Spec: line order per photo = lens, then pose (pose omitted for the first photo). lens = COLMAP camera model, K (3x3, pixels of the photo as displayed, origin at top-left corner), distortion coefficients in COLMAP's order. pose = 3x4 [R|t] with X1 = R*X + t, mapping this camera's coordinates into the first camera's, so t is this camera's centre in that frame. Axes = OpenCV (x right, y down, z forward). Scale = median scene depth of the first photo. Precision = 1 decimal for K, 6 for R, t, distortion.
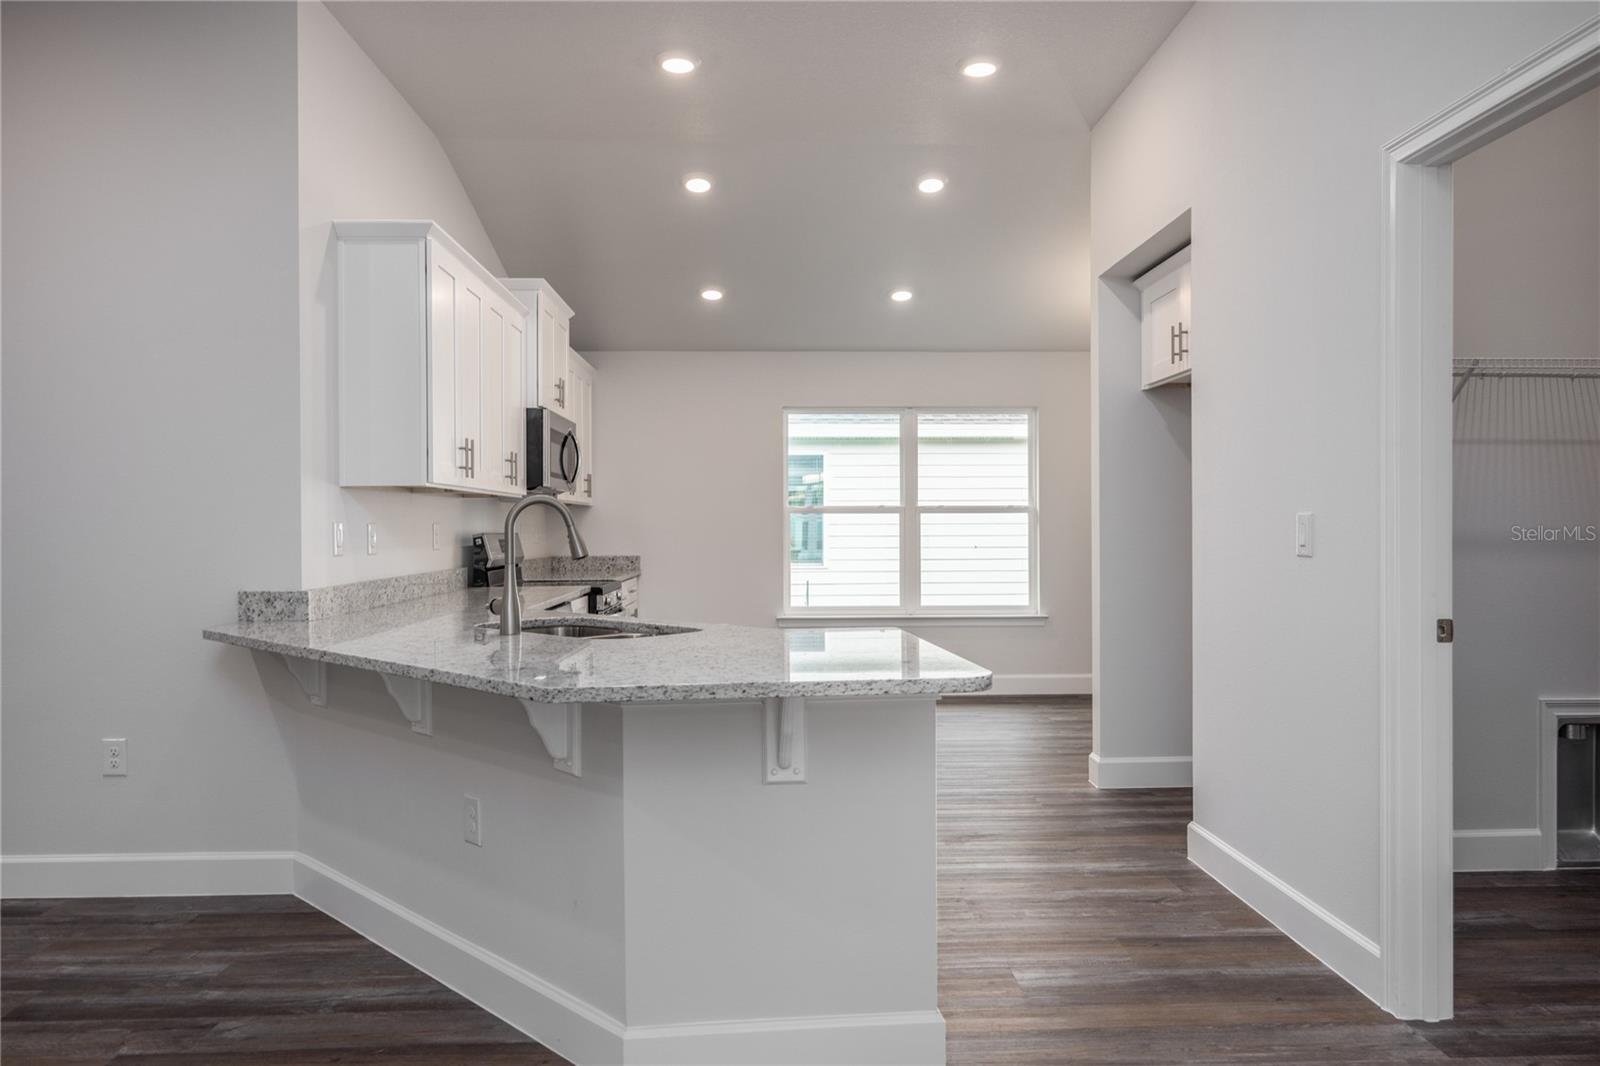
lens RADIAL K [[1089.5, 0, 799.5], [0, 1089.5, 532.7], [0, 0, 1]] dist [0.002880, -0.000133]
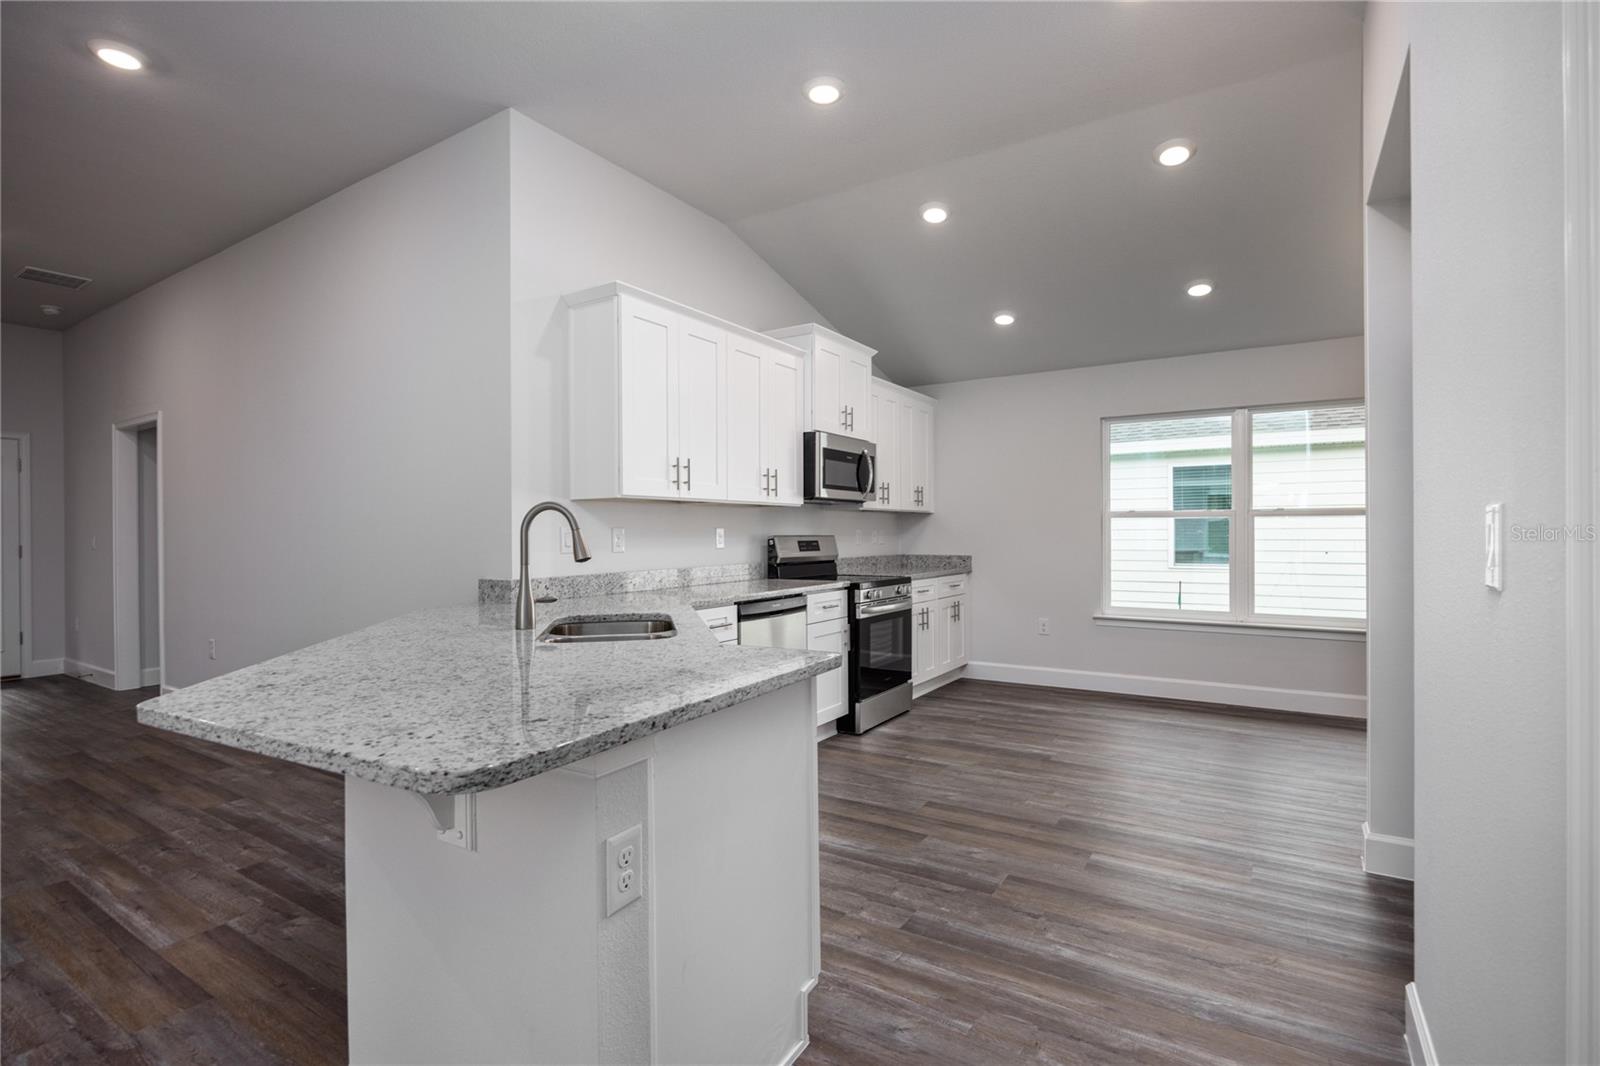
lens RADIAL K [[767.0, 0, 801.4], [0, 767.0, 527.5], [0, 0, 1]] dist [-0.006718, -0.000845]
pose [[0.818247, -0.000855, -0.574866, 0.237022], [-0.003808, 0.999969, -0.006906, -0.002867], [0.574854, 0.007840, 0.818218, 0.303520]]
